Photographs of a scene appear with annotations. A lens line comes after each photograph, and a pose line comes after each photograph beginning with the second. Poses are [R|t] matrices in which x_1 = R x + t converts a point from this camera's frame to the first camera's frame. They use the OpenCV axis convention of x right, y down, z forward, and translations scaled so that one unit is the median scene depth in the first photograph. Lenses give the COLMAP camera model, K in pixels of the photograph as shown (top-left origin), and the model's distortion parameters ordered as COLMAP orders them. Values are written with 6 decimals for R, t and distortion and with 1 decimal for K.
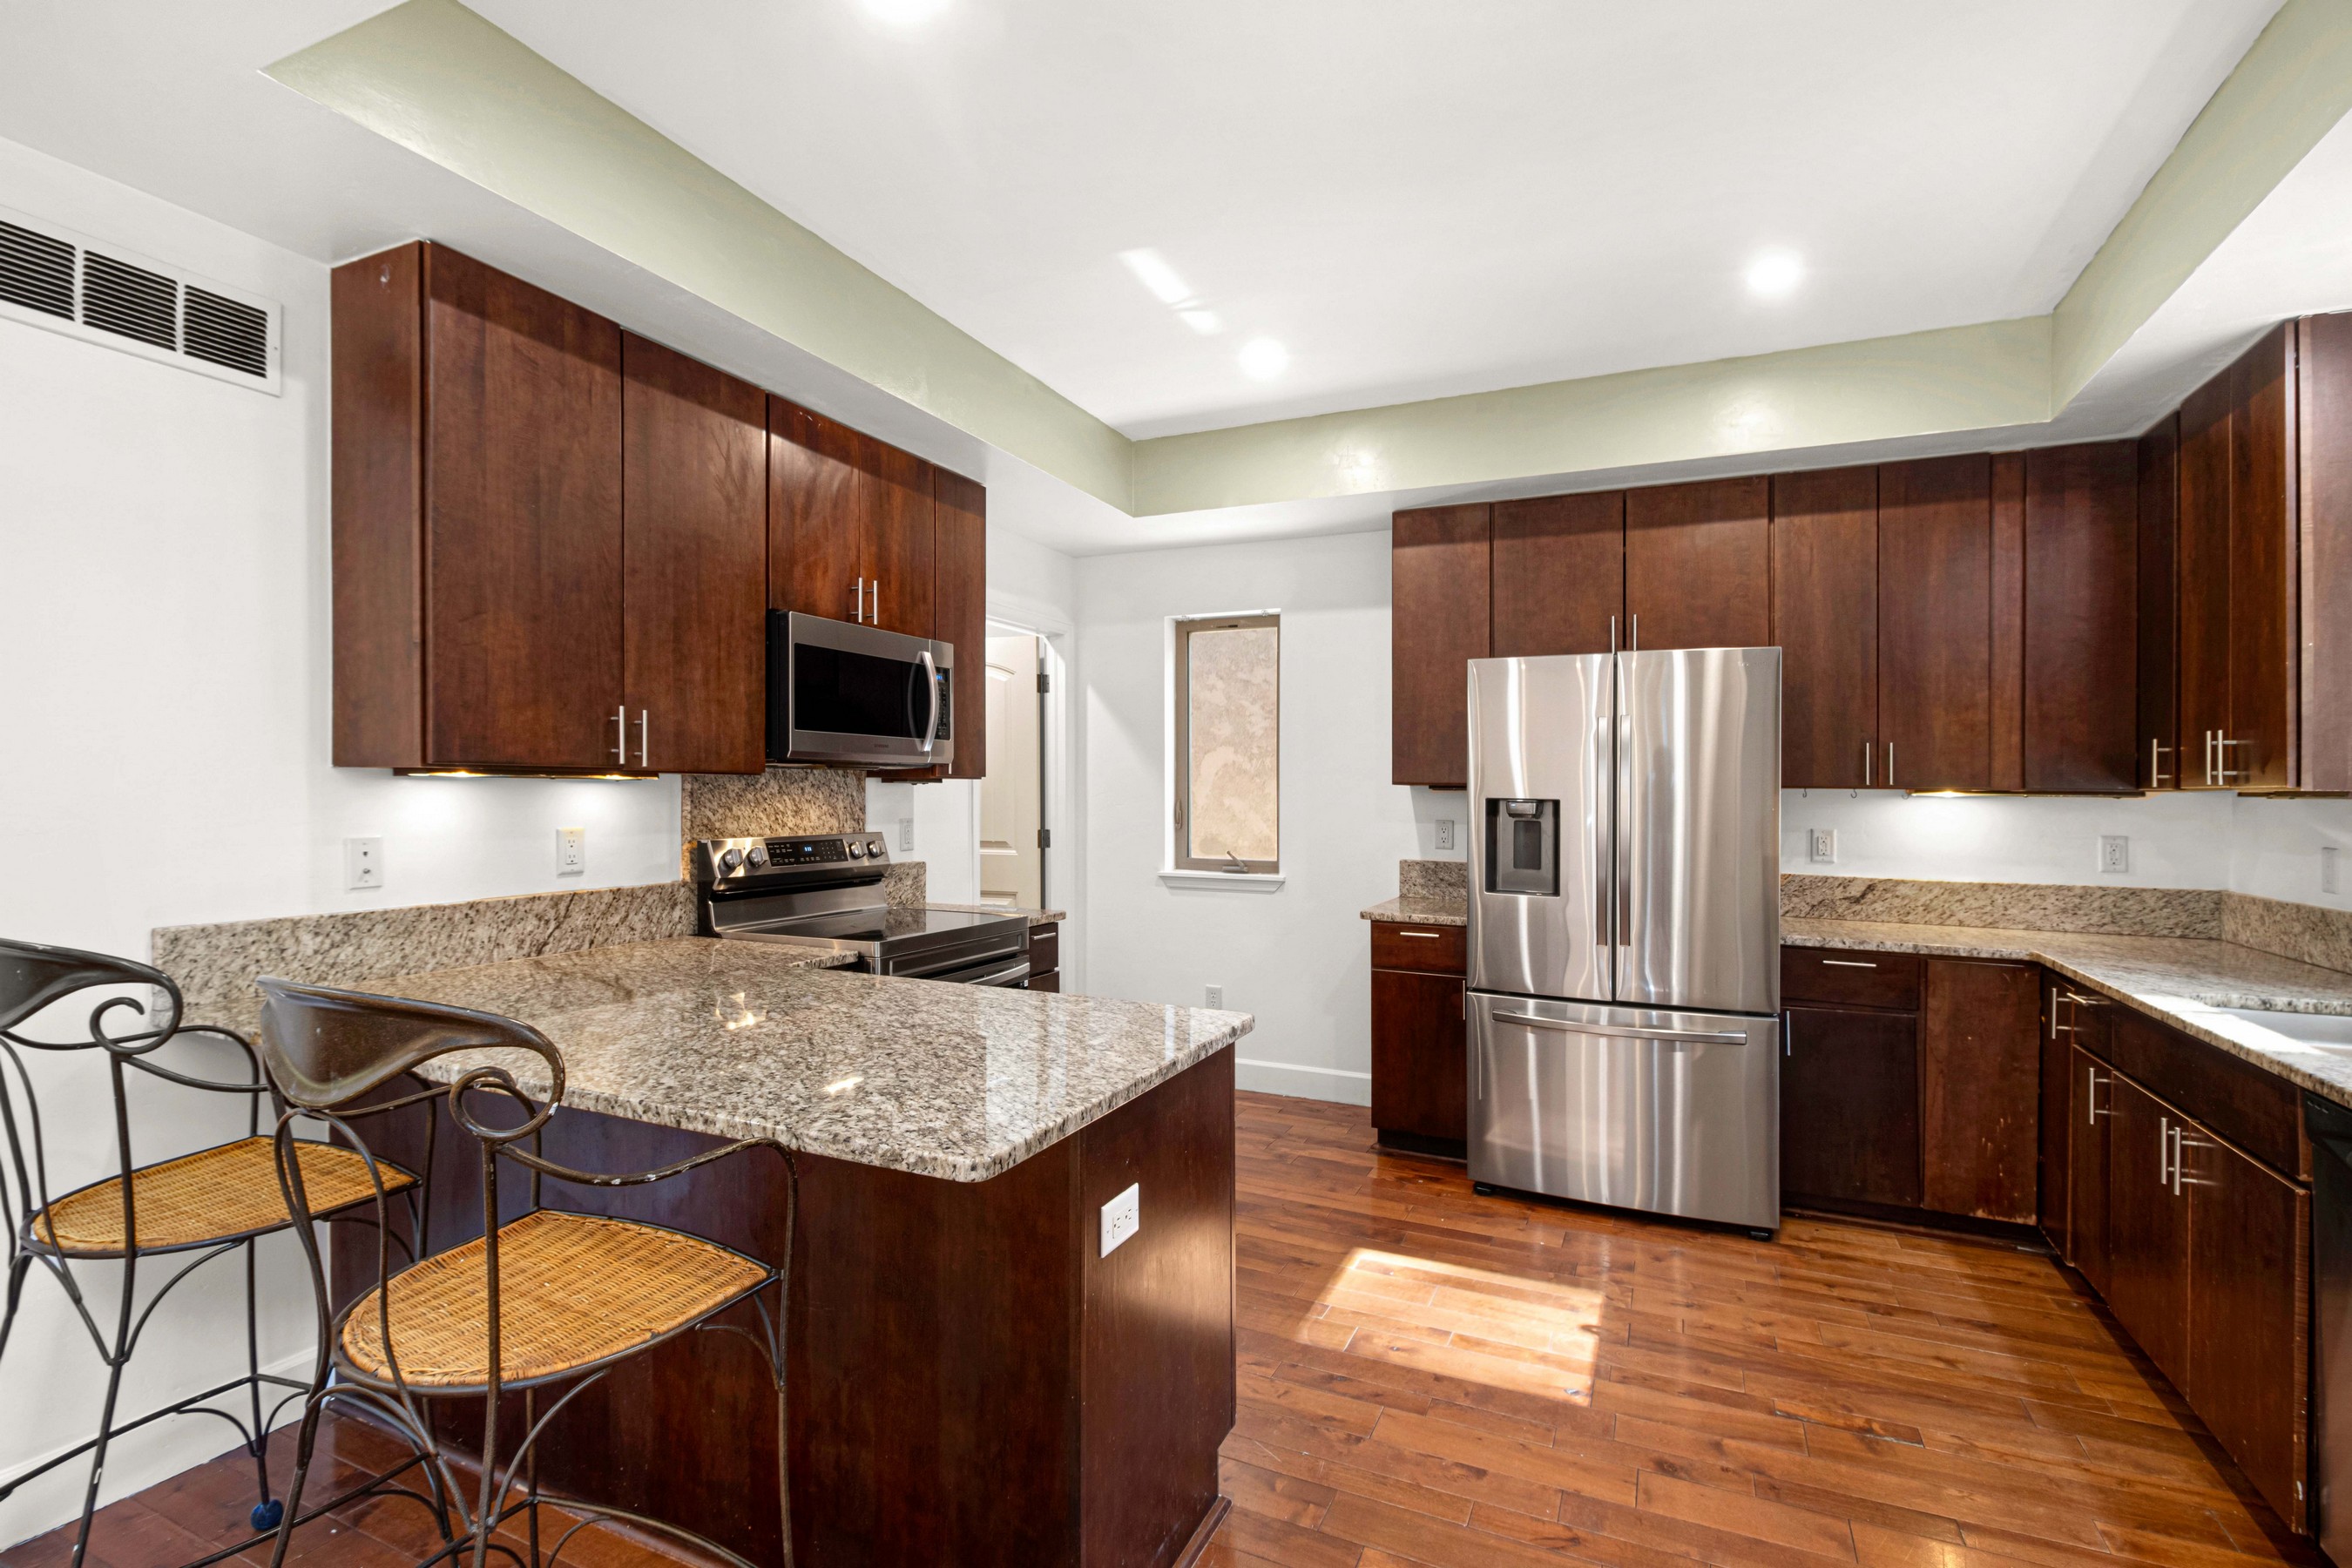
lens RADIAL K [[1122.1, 0, 1171.5], [0, 1122.1, 791.3], [0, 0, 1]] dist [0.005976, -0.005794]
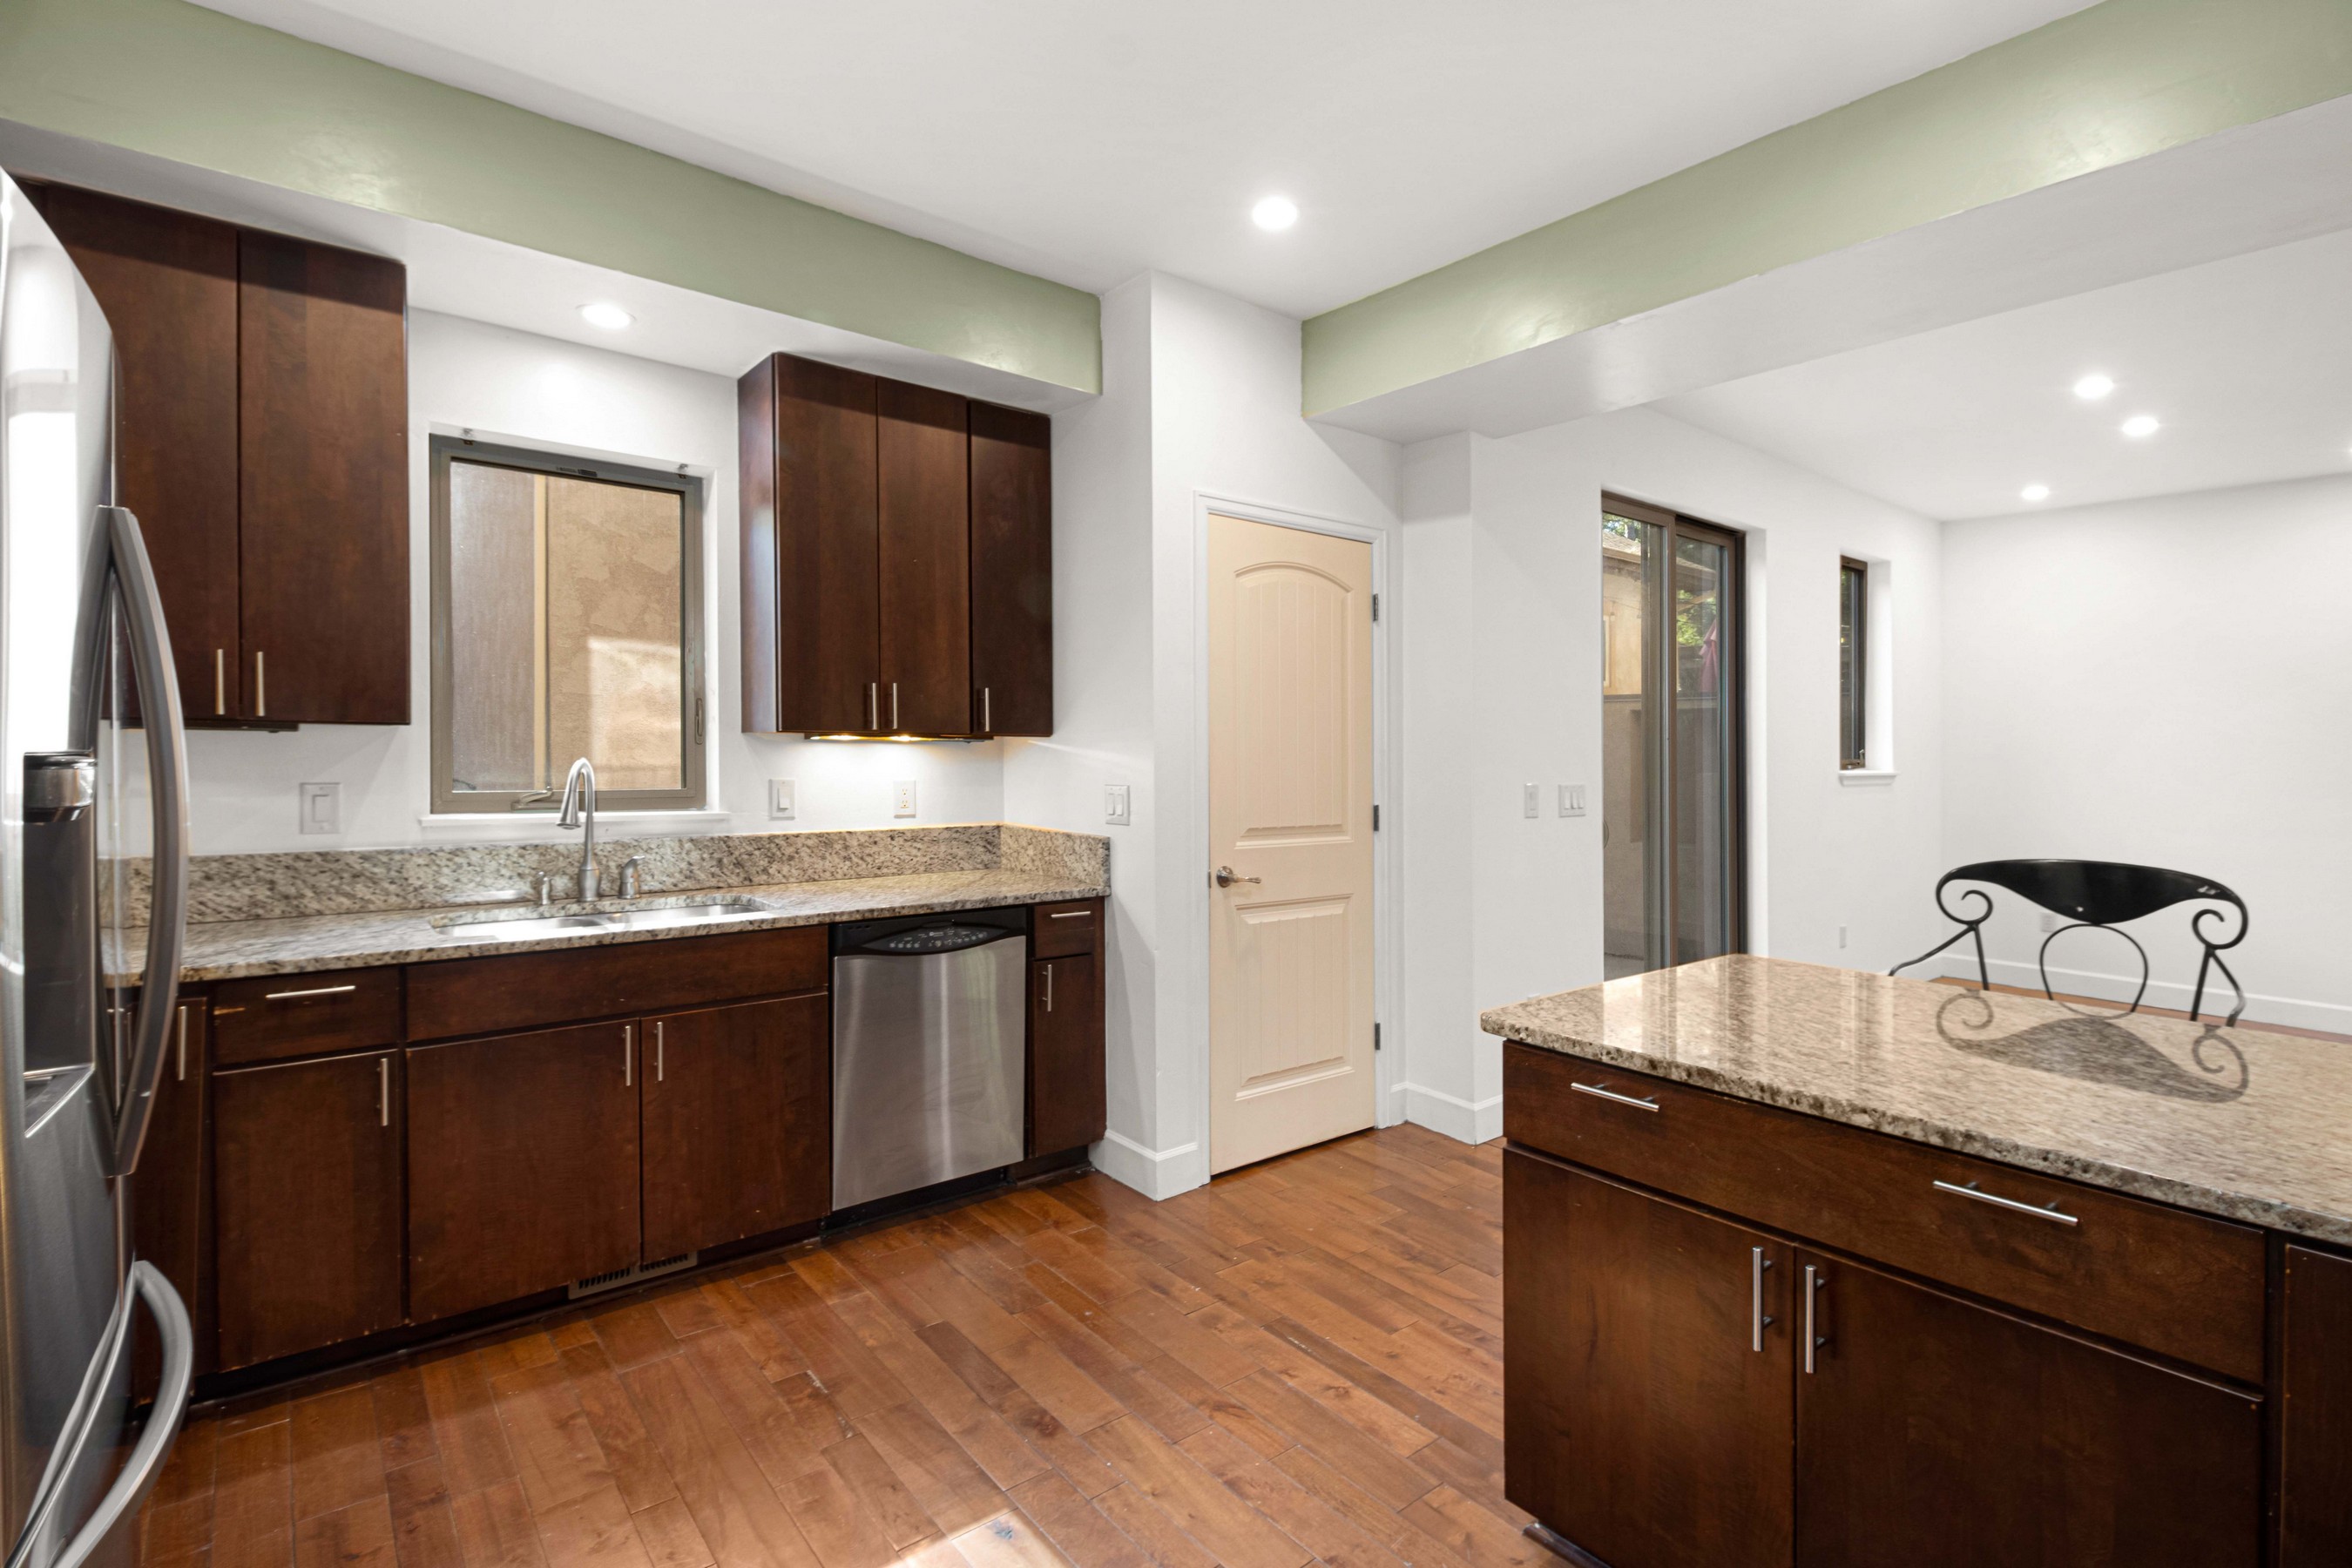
lens RADIAL K [[1122.1, 0, 1177.5], [0, 1122.1, 681.2], [0, 0, 1]] dist [0.005976, -0.005794]
pose [[-0.894666, 0.002840, 0.446727, -0.063232], [-0.022464, 0.998429, -0.051338, -0.002953], [-0.446171, -0.055965, -0.893196, 1.167589]]
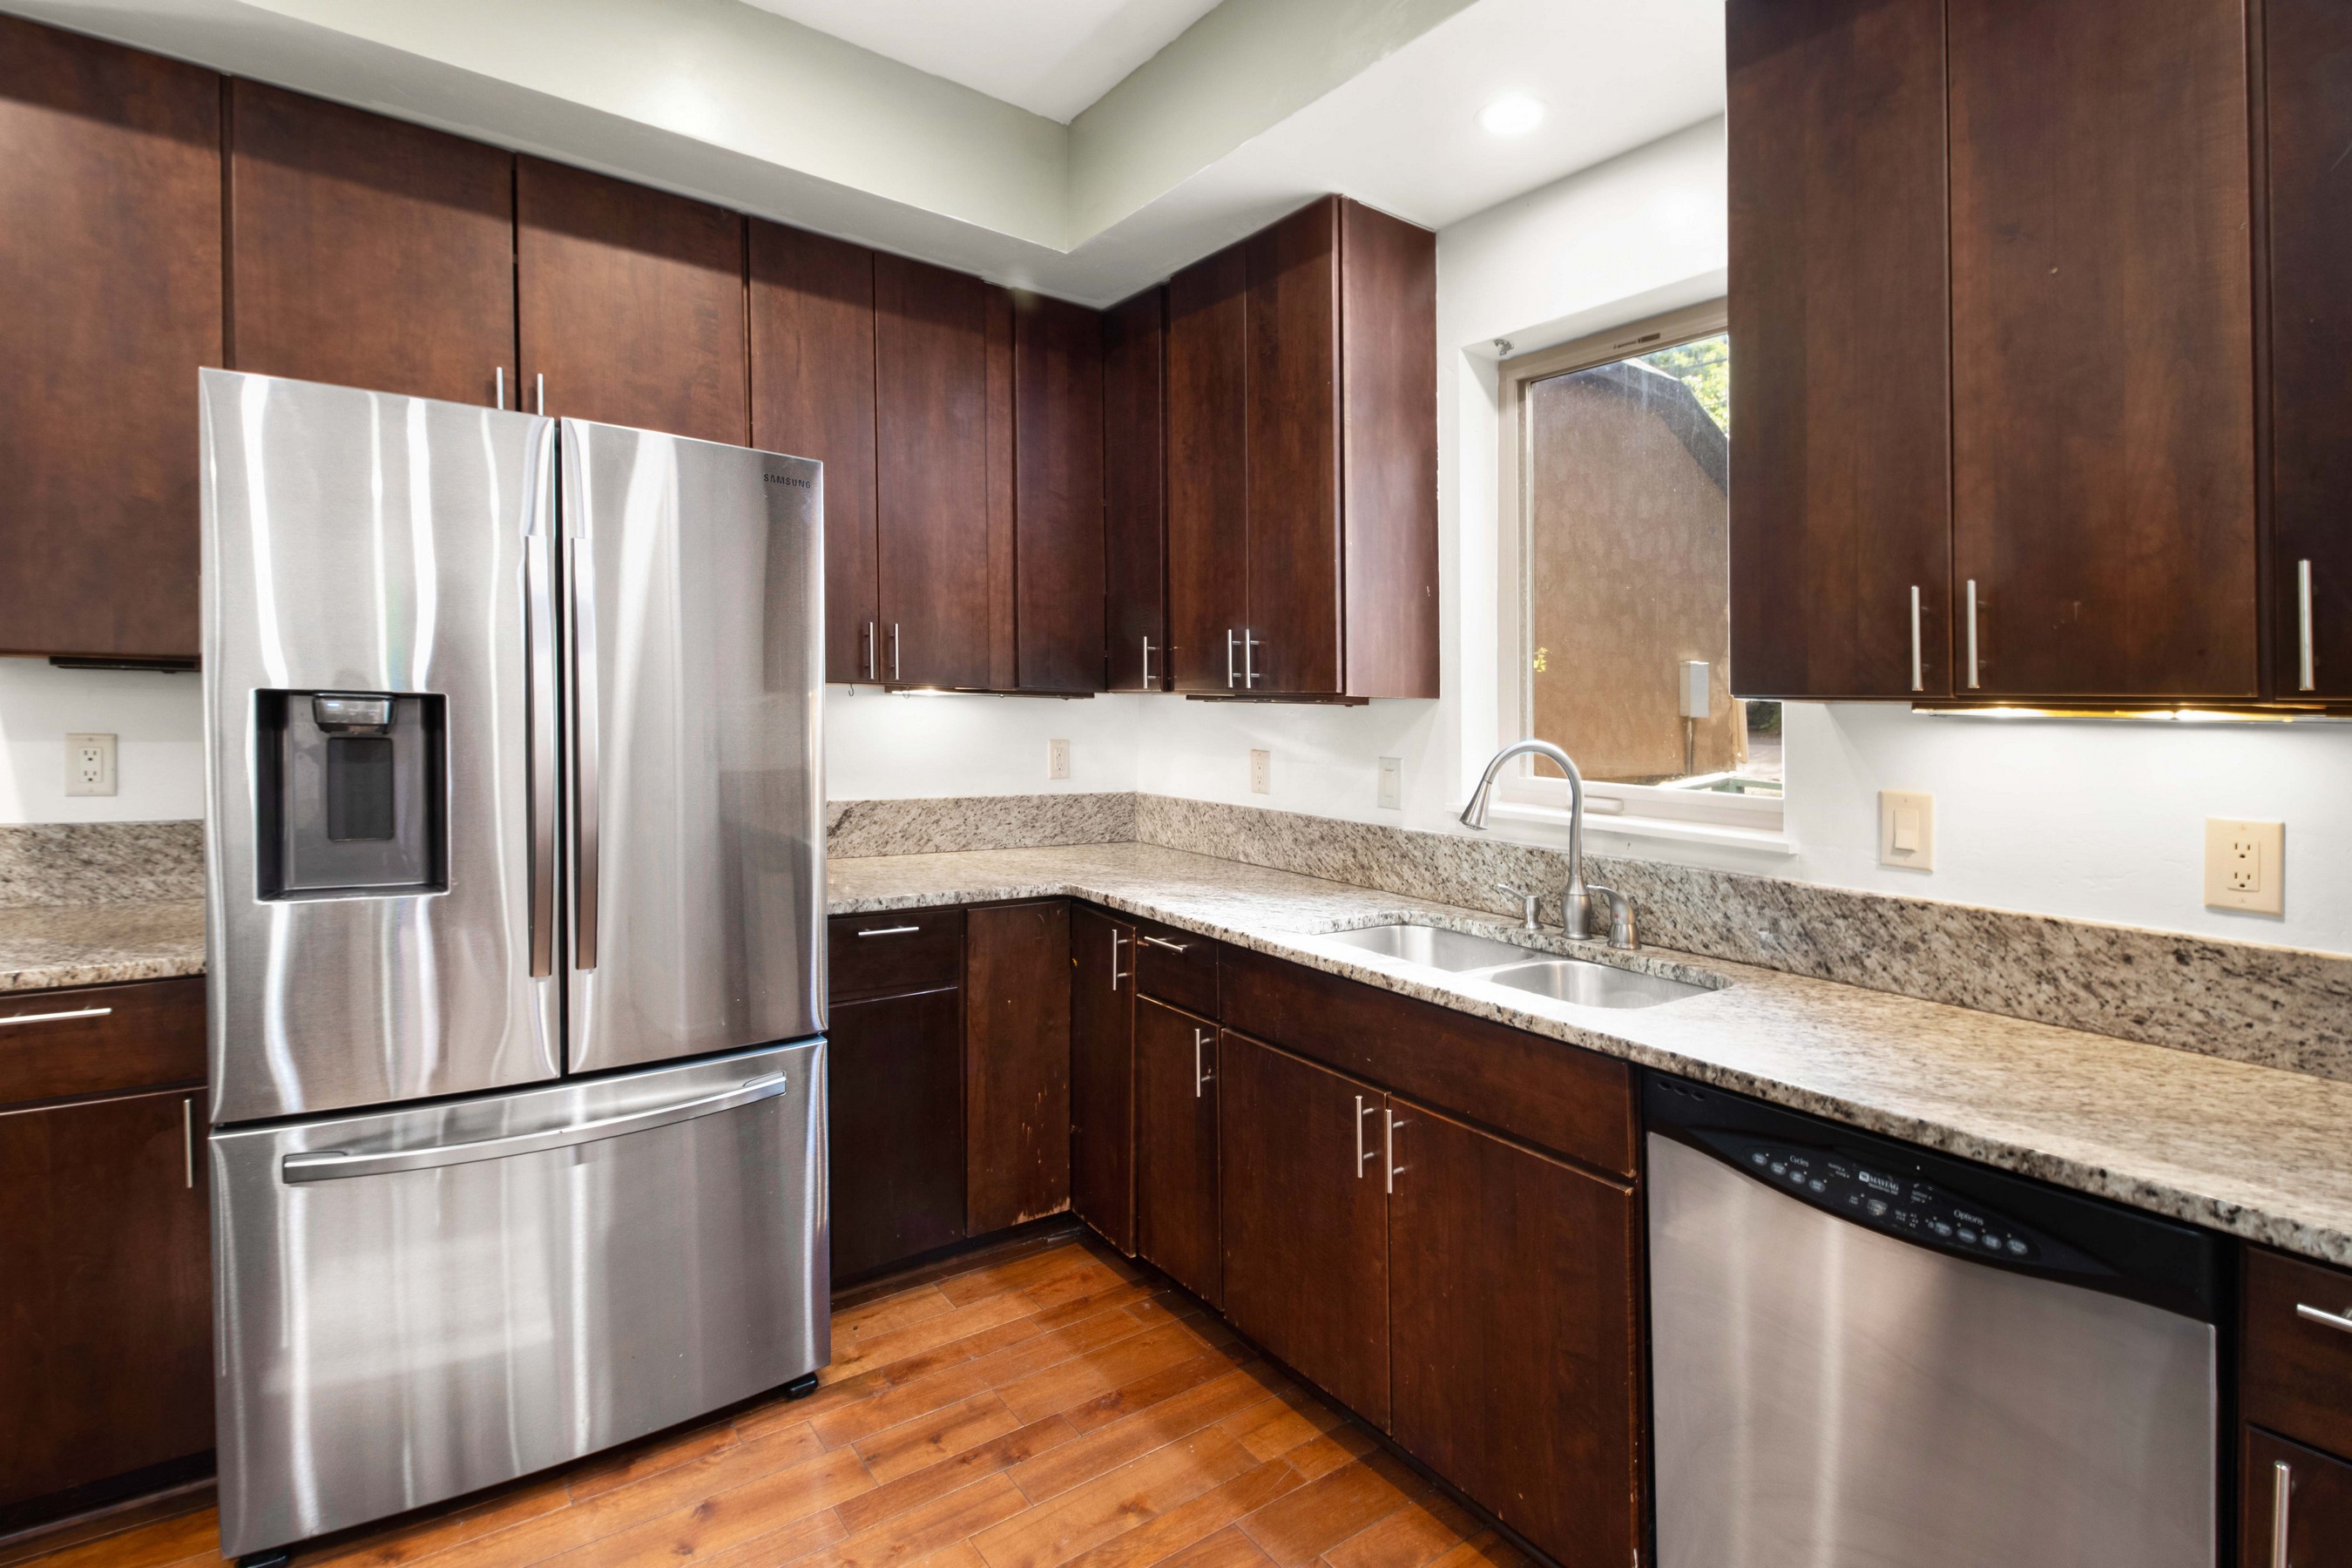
lens RADIAL K [[1122.1, 0, 1164.8], [0, 1122.1, 730.3], [0, 0, 1]] dist [0.005976, -0.005794]
pose [[0.494906, -0.015575, 0.868807, 0.074954], [-0.019532, 0.999387, 0.029042, 0.003239], [-0.868727, -0.031343, 0.494299, 0.486735]]
